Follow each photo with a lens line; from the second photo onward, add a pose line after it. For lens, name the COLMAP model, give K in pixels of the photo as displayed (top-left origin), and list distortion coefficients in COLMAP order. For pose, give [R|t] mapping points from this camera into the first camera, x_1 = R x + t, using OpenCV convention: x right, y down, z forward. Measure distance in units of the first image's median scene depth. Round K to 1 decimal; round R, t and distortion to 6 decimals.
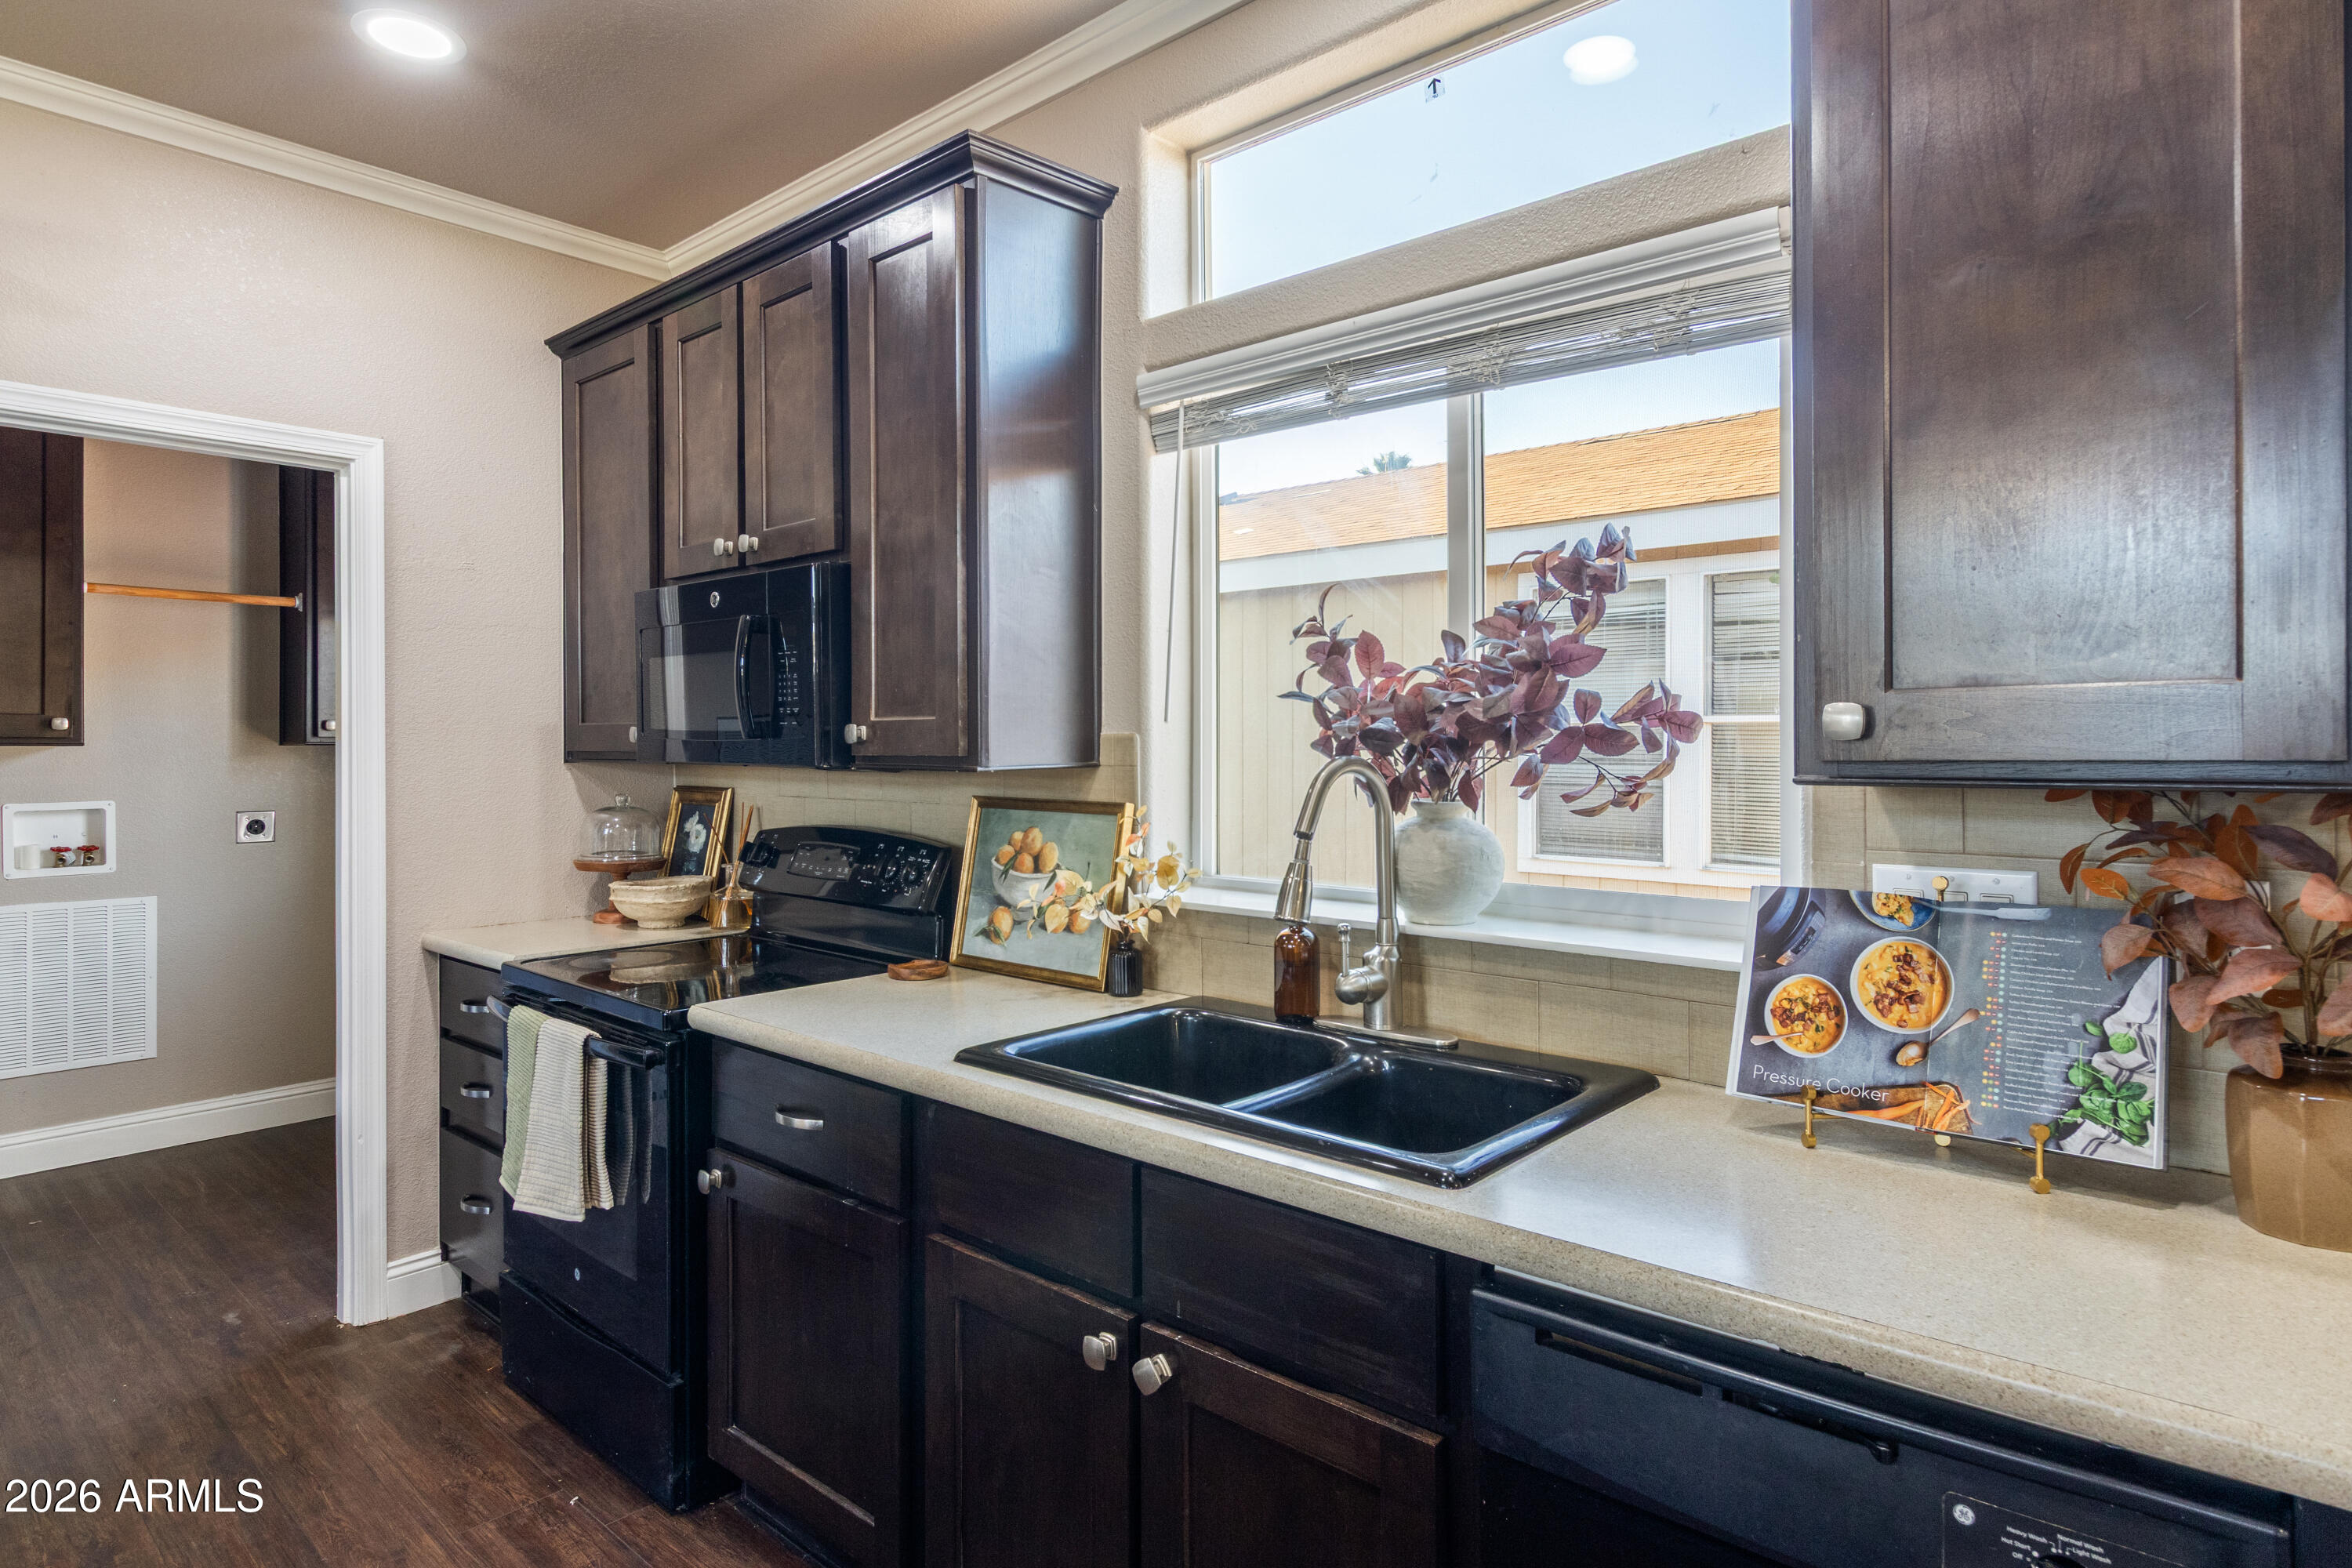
lens RADIAL K [[1281.5, 0, 1177.0], [0, 1281.5, 743.9], [0, 0, 1]] dist [0.005969, -0.001368]
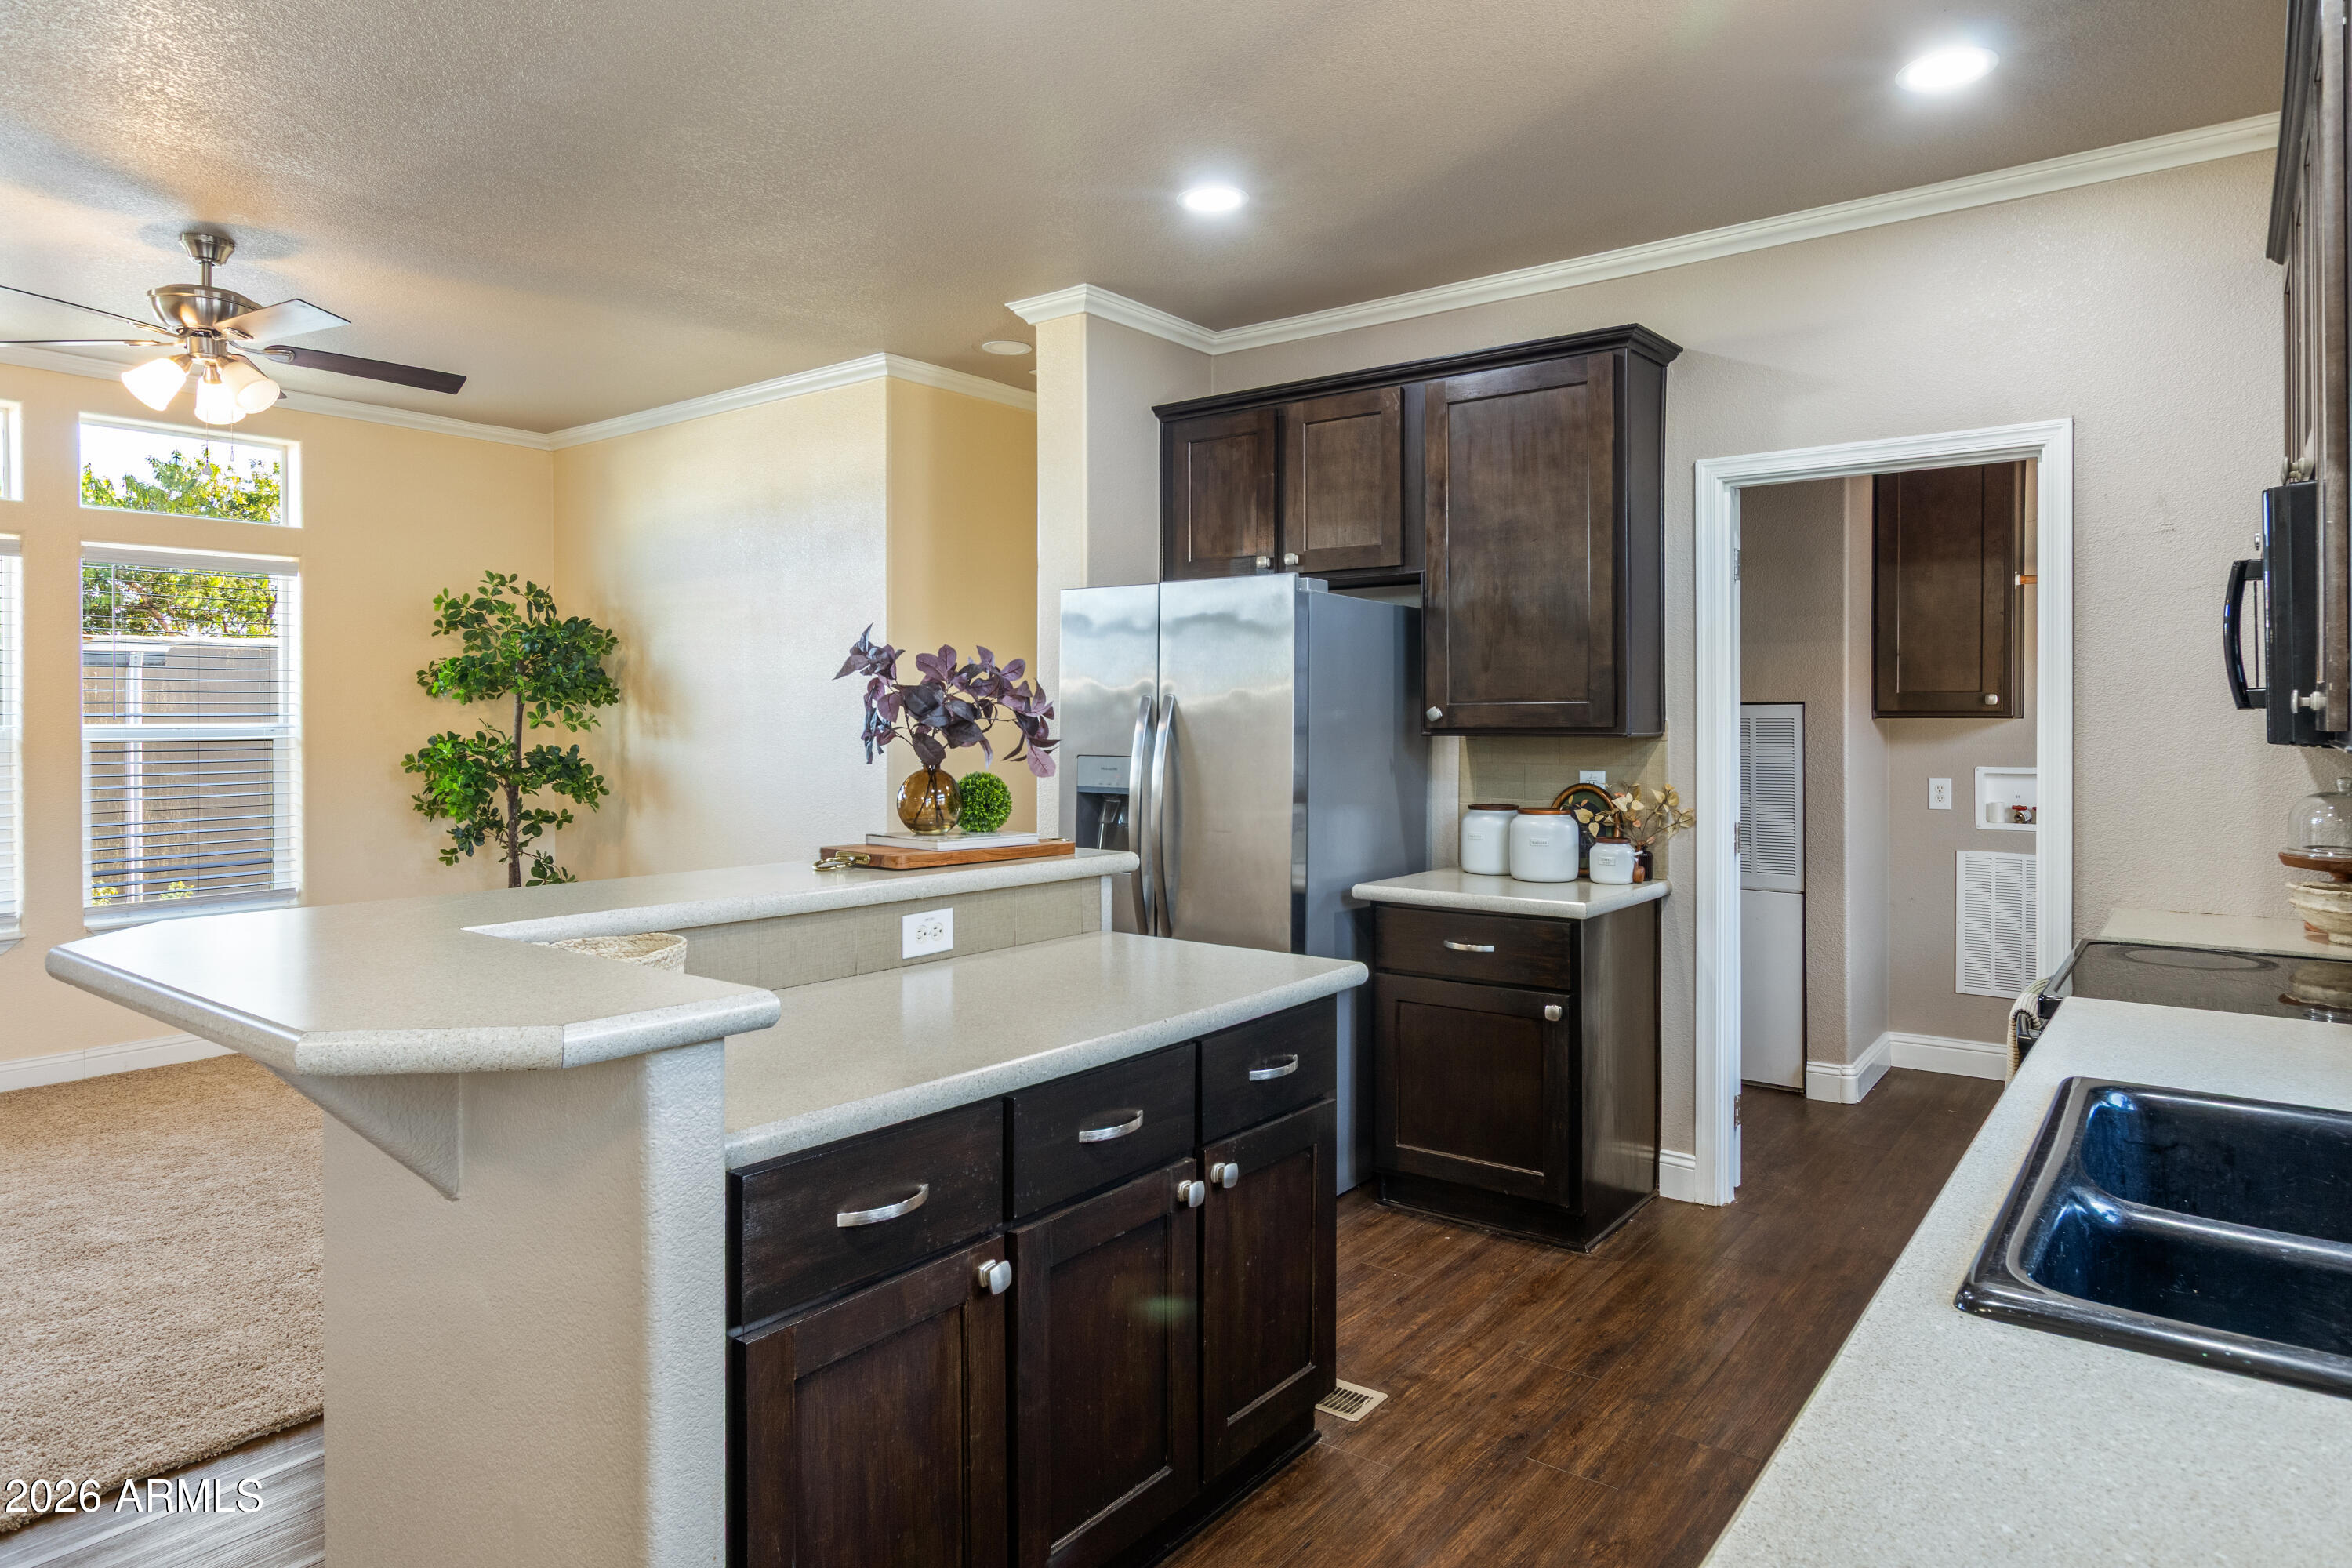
lens RADIAL K [[1384.6, 0, 1186.8], [0, 1384.6, 733.9], [0, 0, 1]] dist [-0.003135, -0.000329]
pose [[0.081299, 0.013643, -0.996596, 0.643271], [-0.002907, 0.999905, 0.013451, 0.002346], [0.996686, 0.001803, 0.081330, 0.328333]]
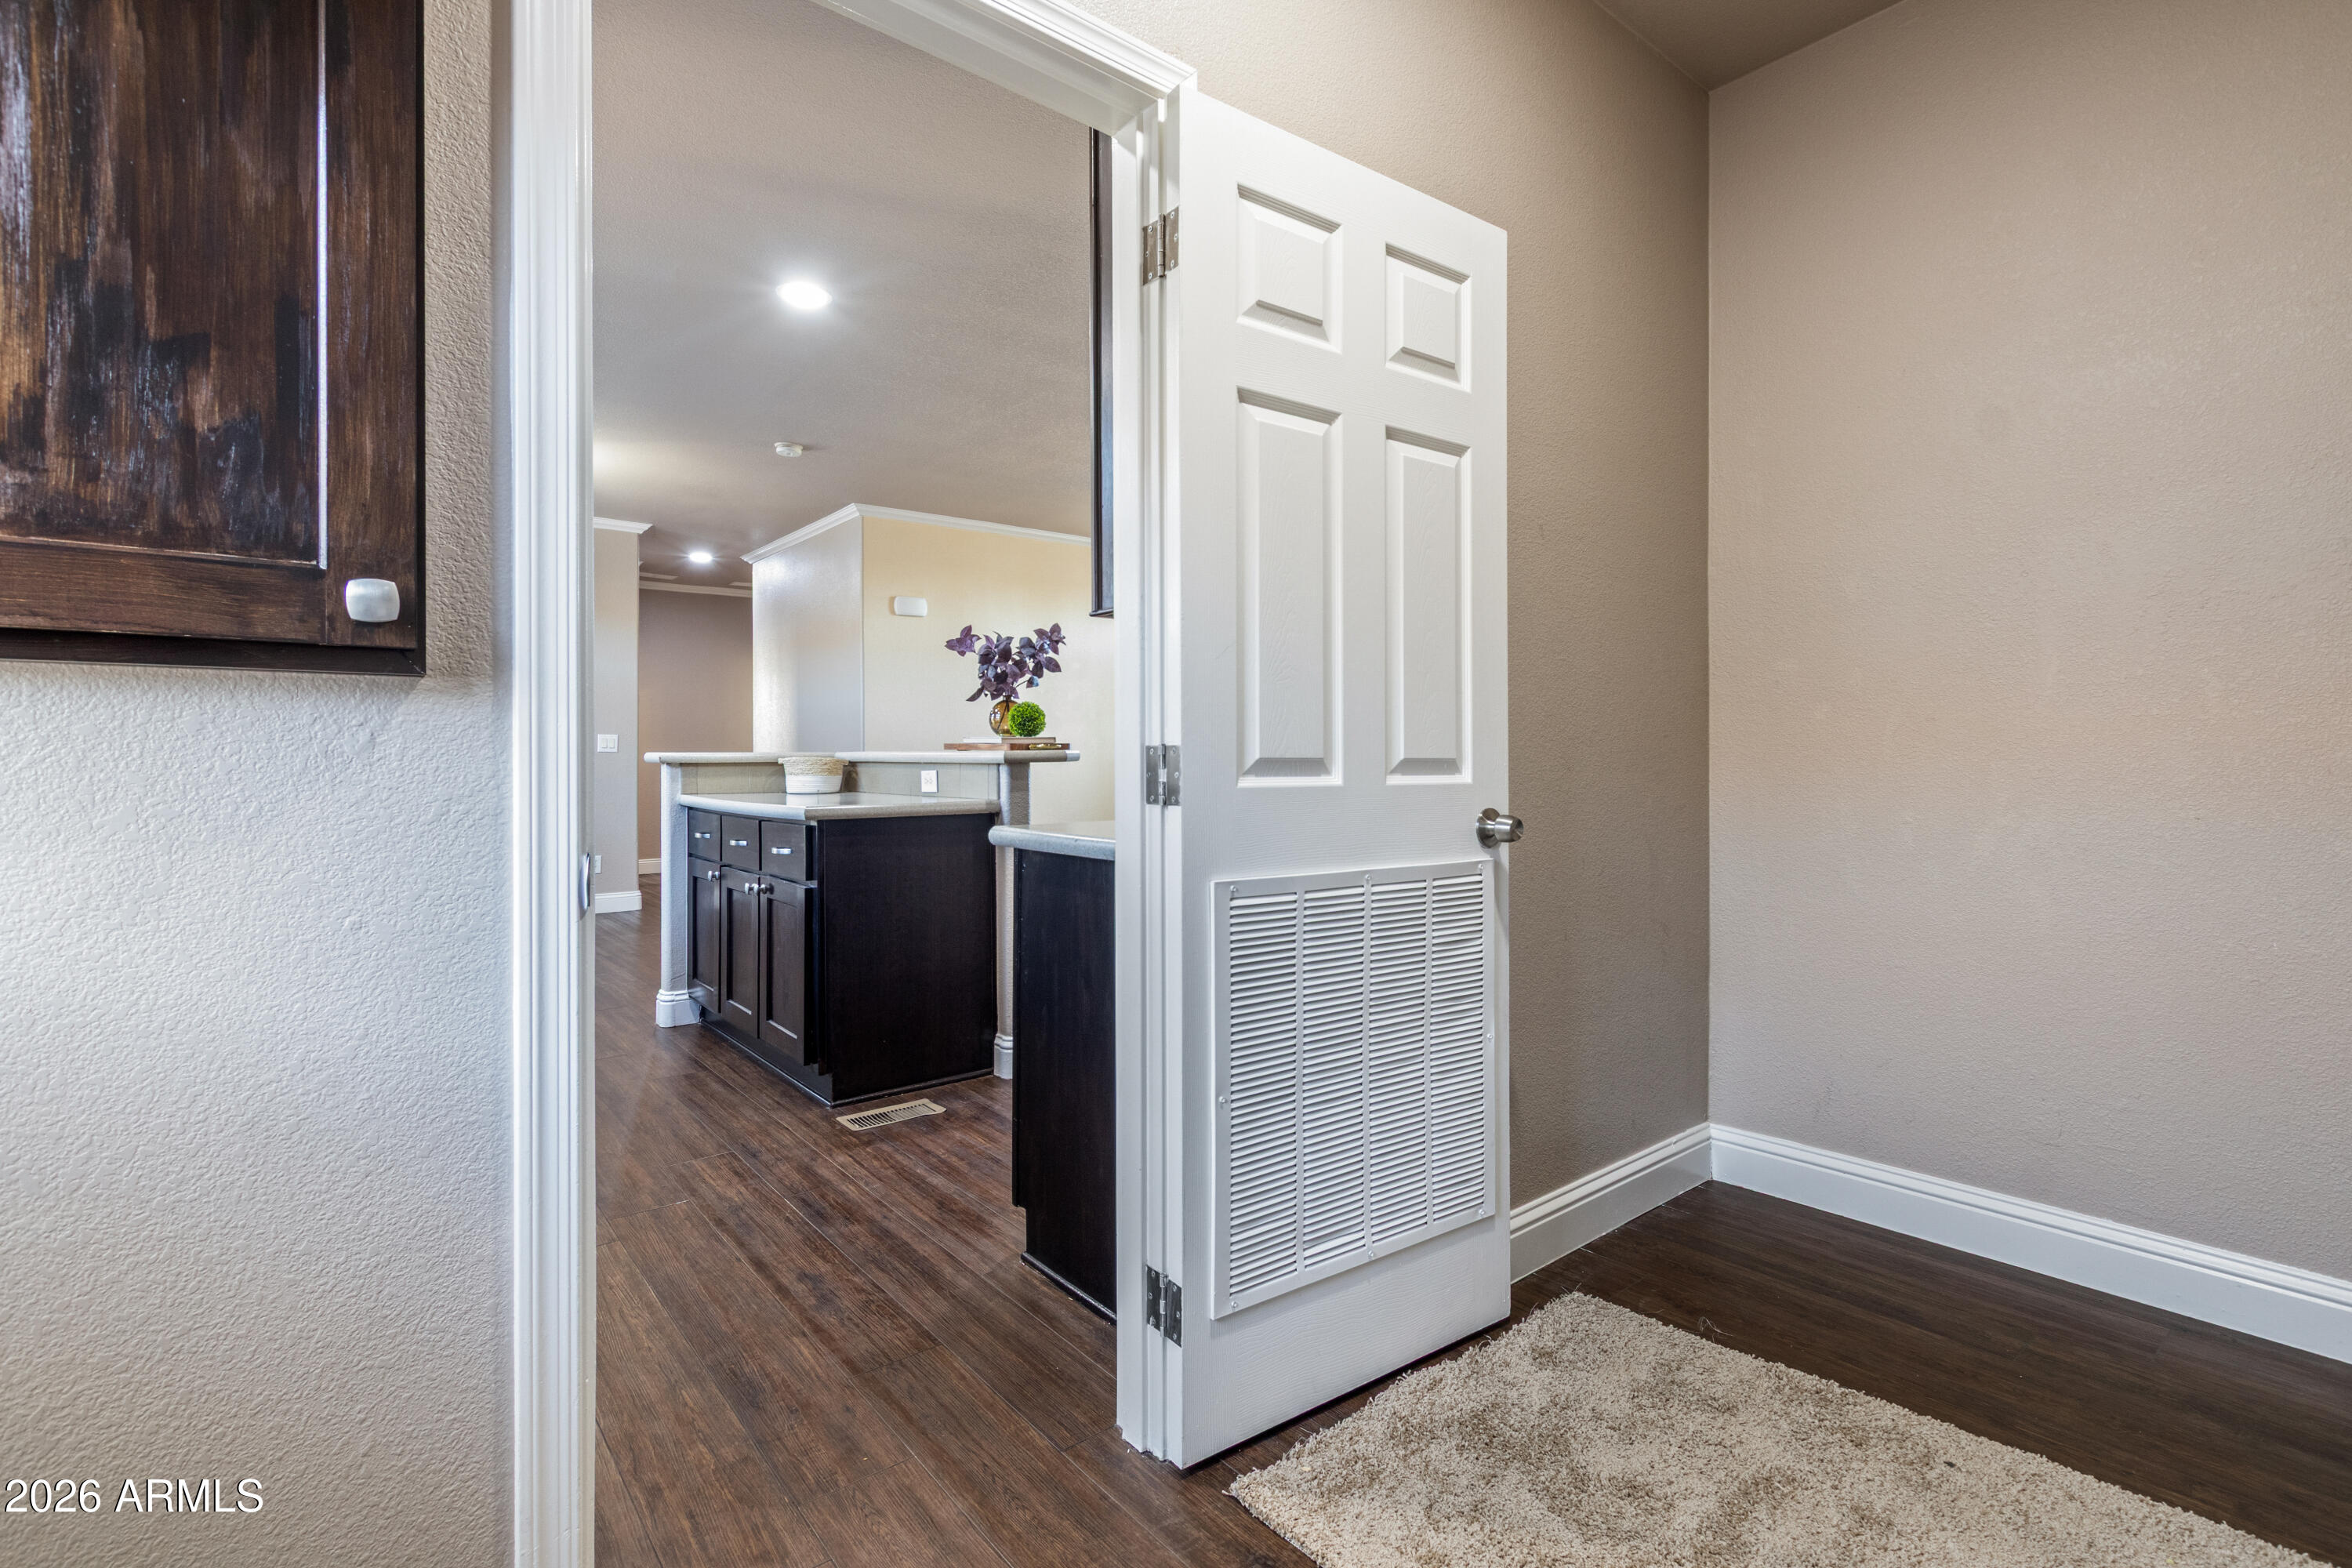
lens RADIAL K [[1073.3, 0, 1180.5], [0, 1073.3, 782.7], [0, 0, 1]] dist [0.002766, -0.000191]
pose [[-0.987802, 0.002581, 0.155697, -1.418751], [0.006103, 0.999736, 0.022143, 0.162754], [-0.155598, 0.022823, -0.987557, 2.067347]]
